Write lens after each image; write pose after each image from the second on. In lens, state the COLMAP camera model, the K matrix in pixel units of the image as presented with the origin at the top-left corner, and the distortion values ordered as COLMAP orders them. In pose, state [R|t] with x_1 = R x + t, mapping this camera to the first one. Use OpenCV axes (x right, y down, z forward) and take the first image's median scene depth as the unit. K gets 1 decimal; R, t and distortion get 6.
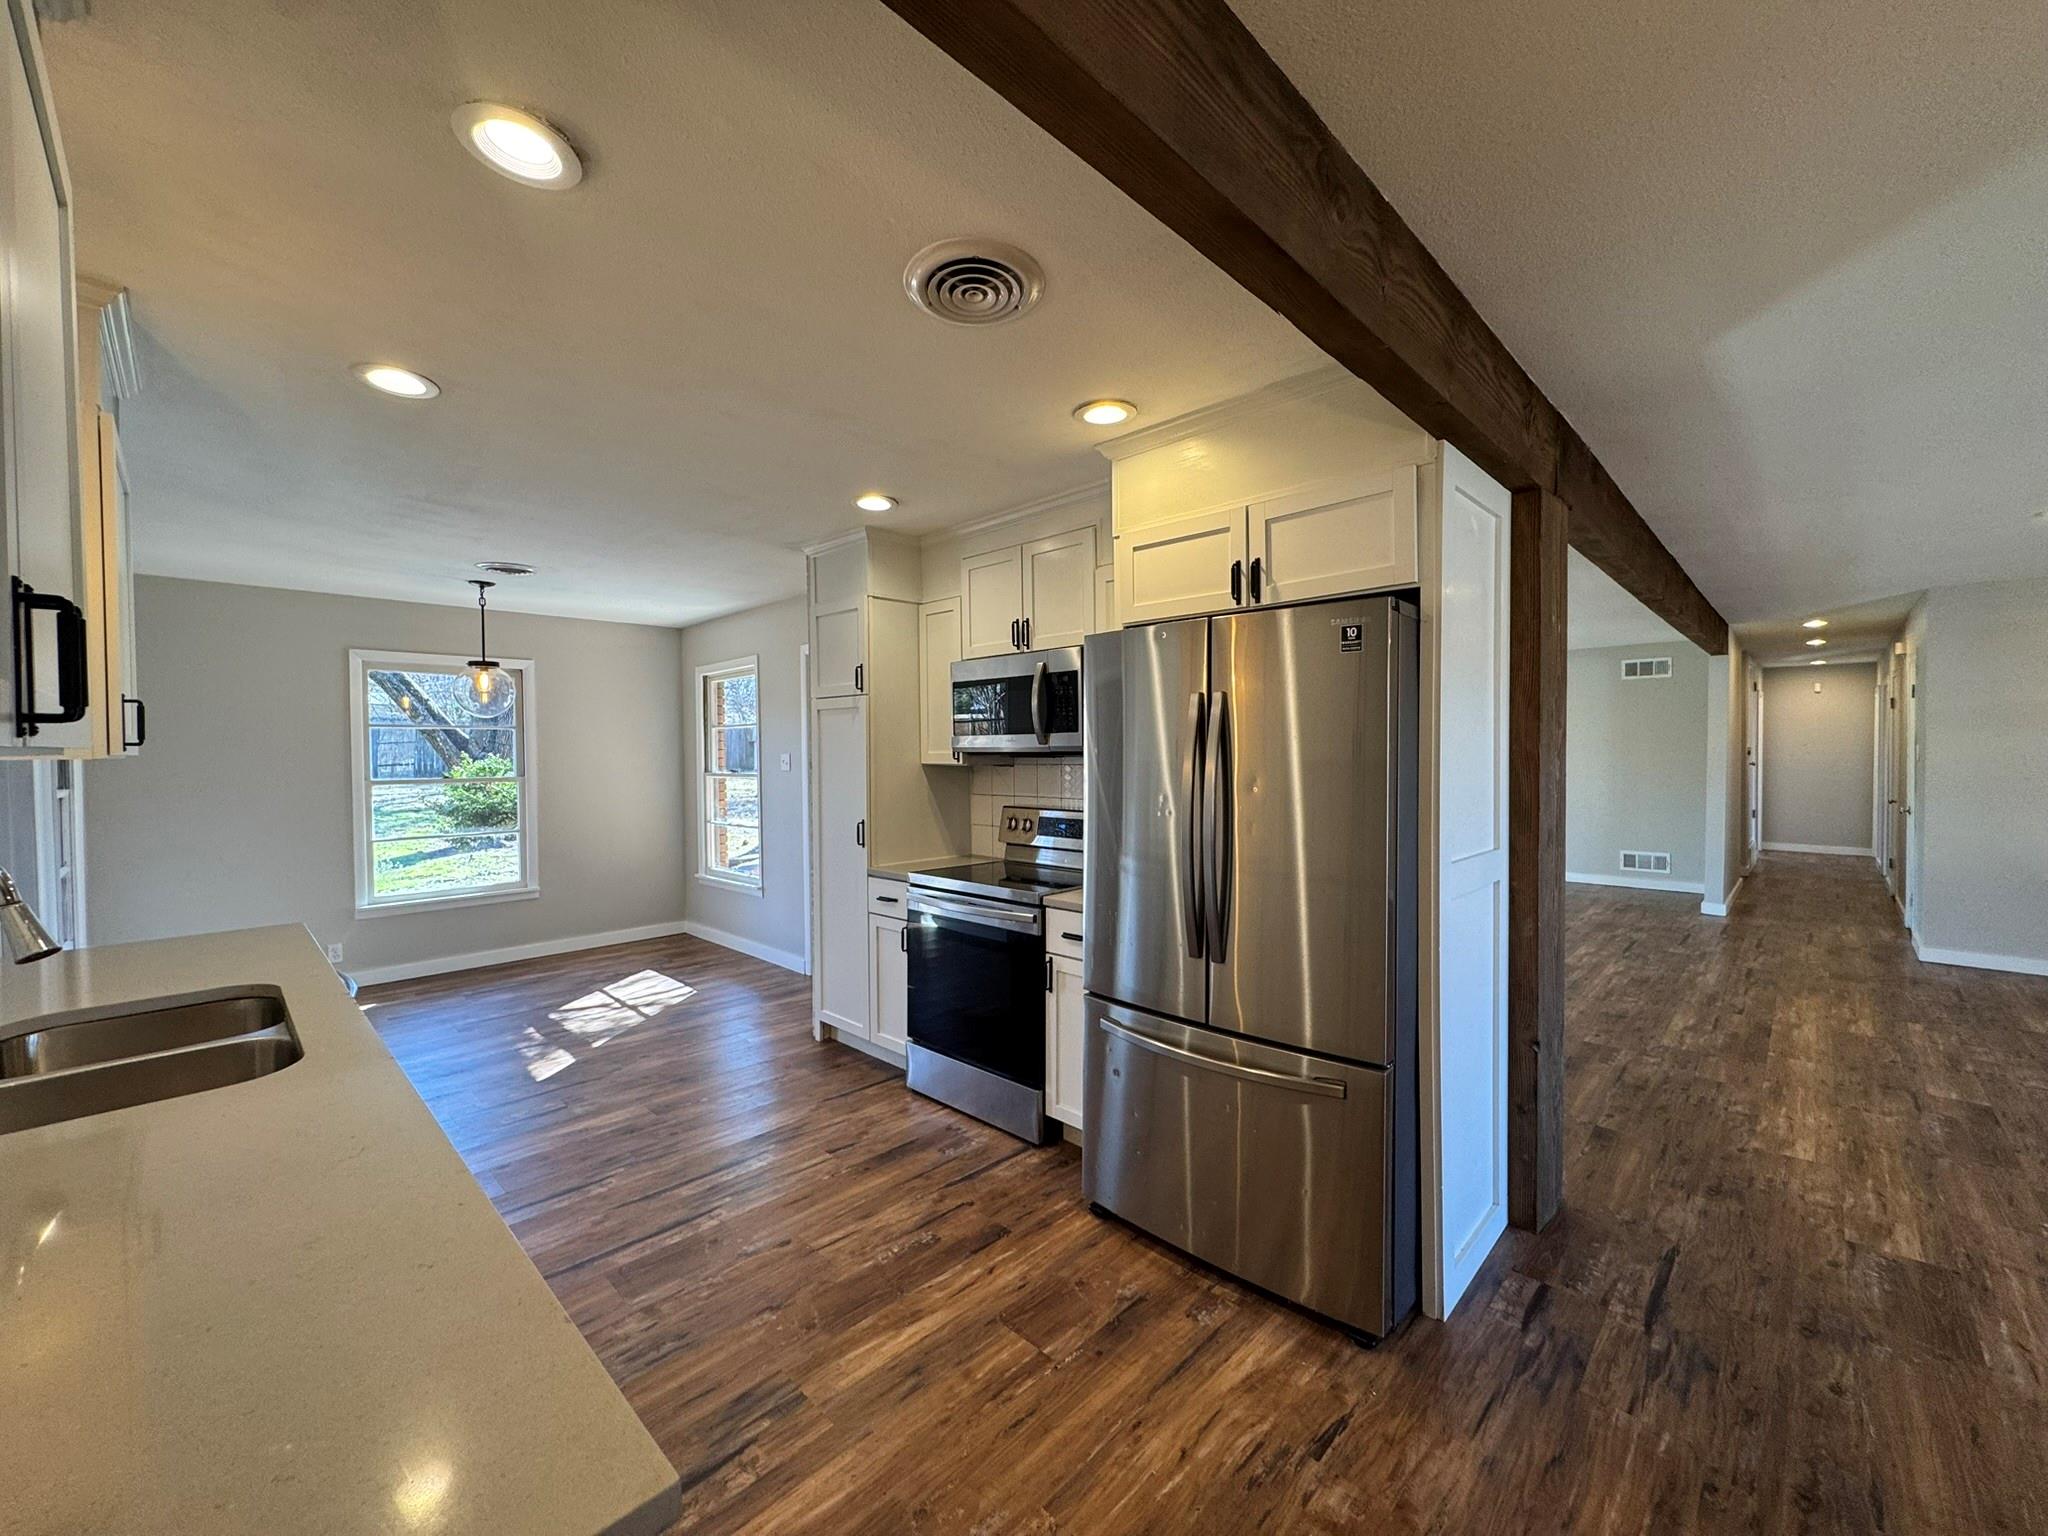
lens RADIAL K [[815.0, 0, 1024.0], [0, 815.0, 768.0], [0, 0, 1]] dist [-0.002602, 0.000284]
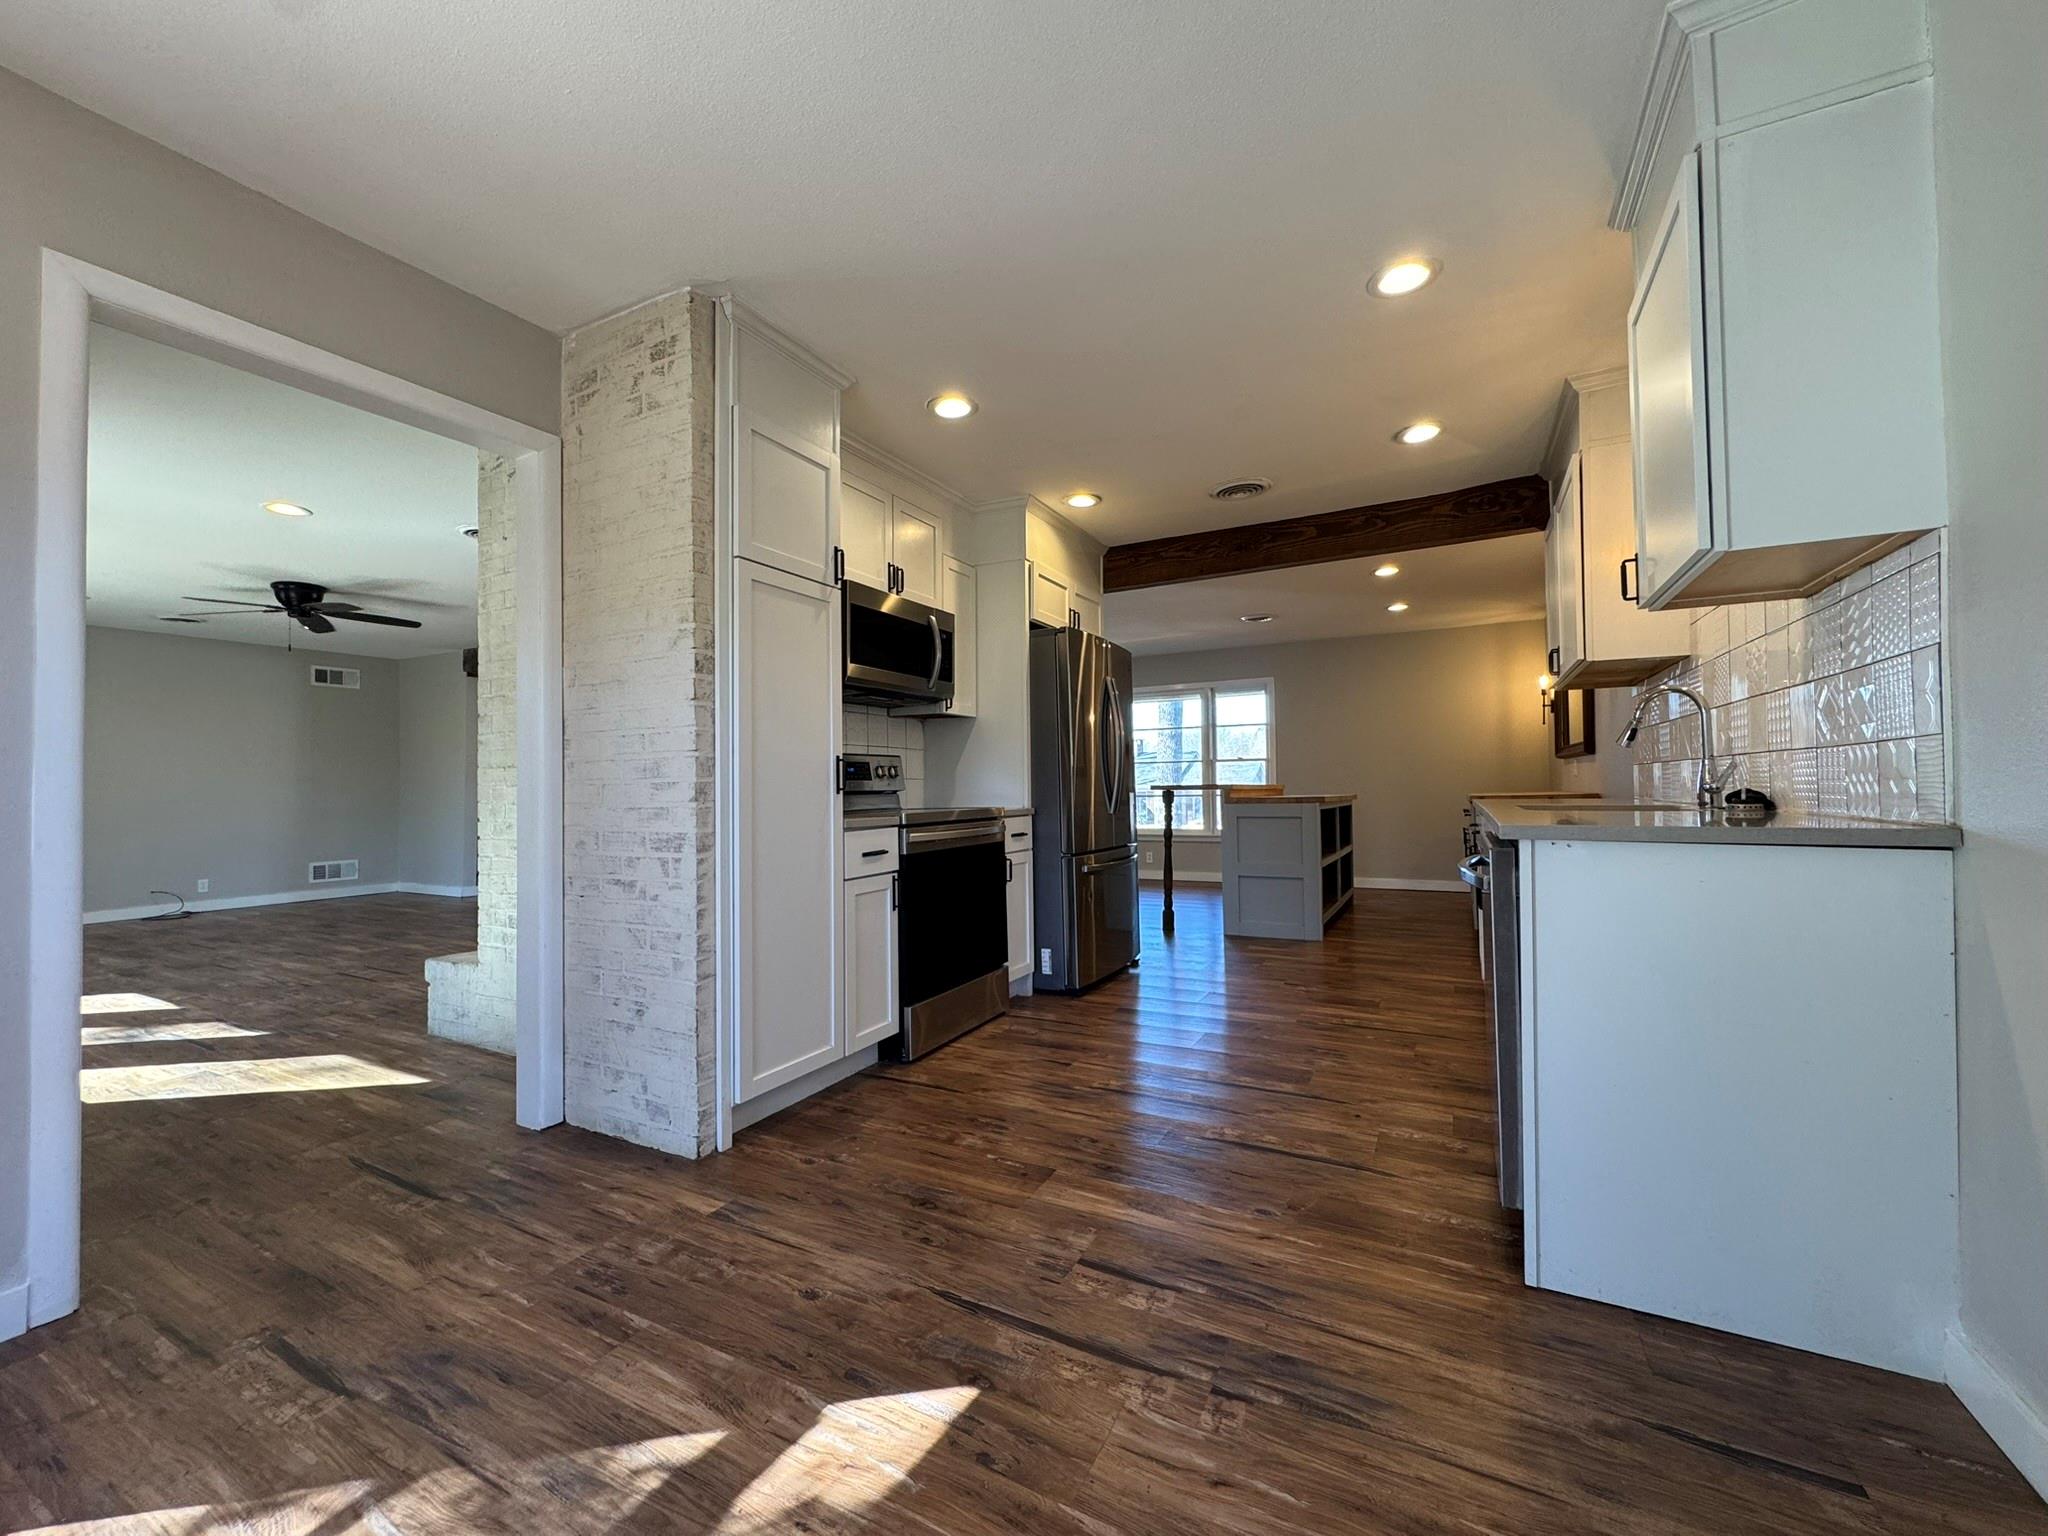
lens RADIAL K [[807.2, 0, 1024.0], [0, 807.2, 768.0], [0, 0, 1]] dist [0.001279, 0.000190]
pose [[-0.280186, 0.032905, 0.959382, -1.164763], [0.036561, 0.999053, -0.023588, 0.120509], [-0.959249, 0.028467, -0.281124, 1.286700]]
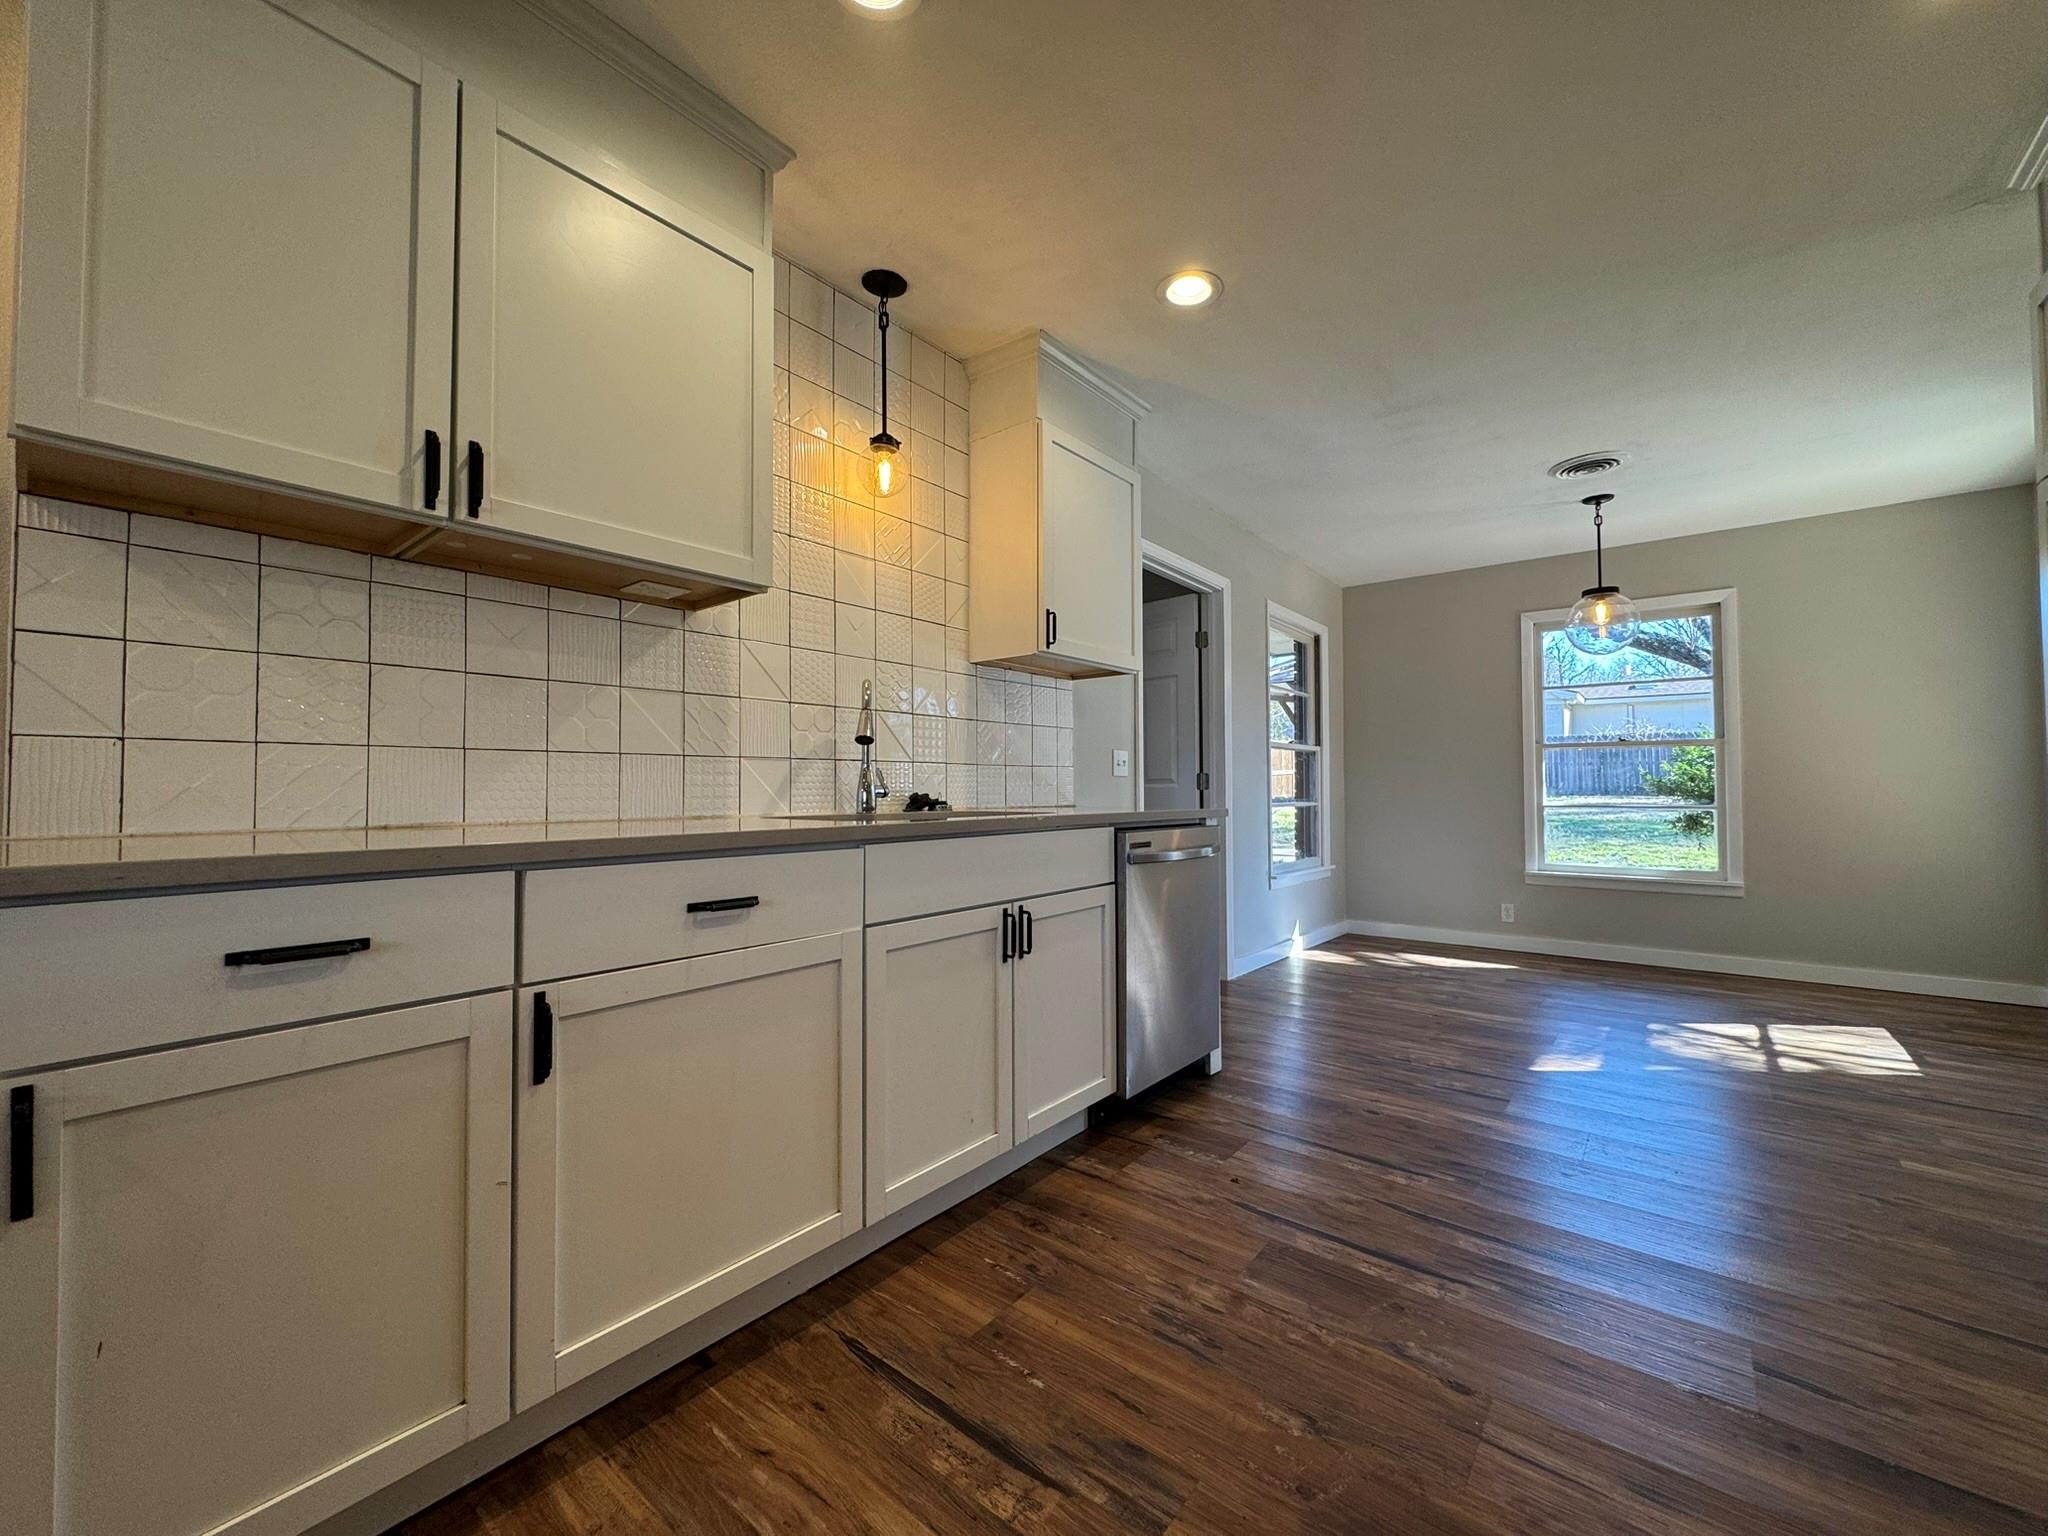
lens RADIAL K [[815.0, 0, 1024.0], [0, 815.0, 768.0], [0, 0, 1]] dist [-0.002602, 0.000284]
pose [[0.091173, -0.017084, -0.995689, 0.198540], [-0.021248, 0.999592, -0.019096, 0.133141], [0.995608, 0.022898, 0.090773, 0.502125]]
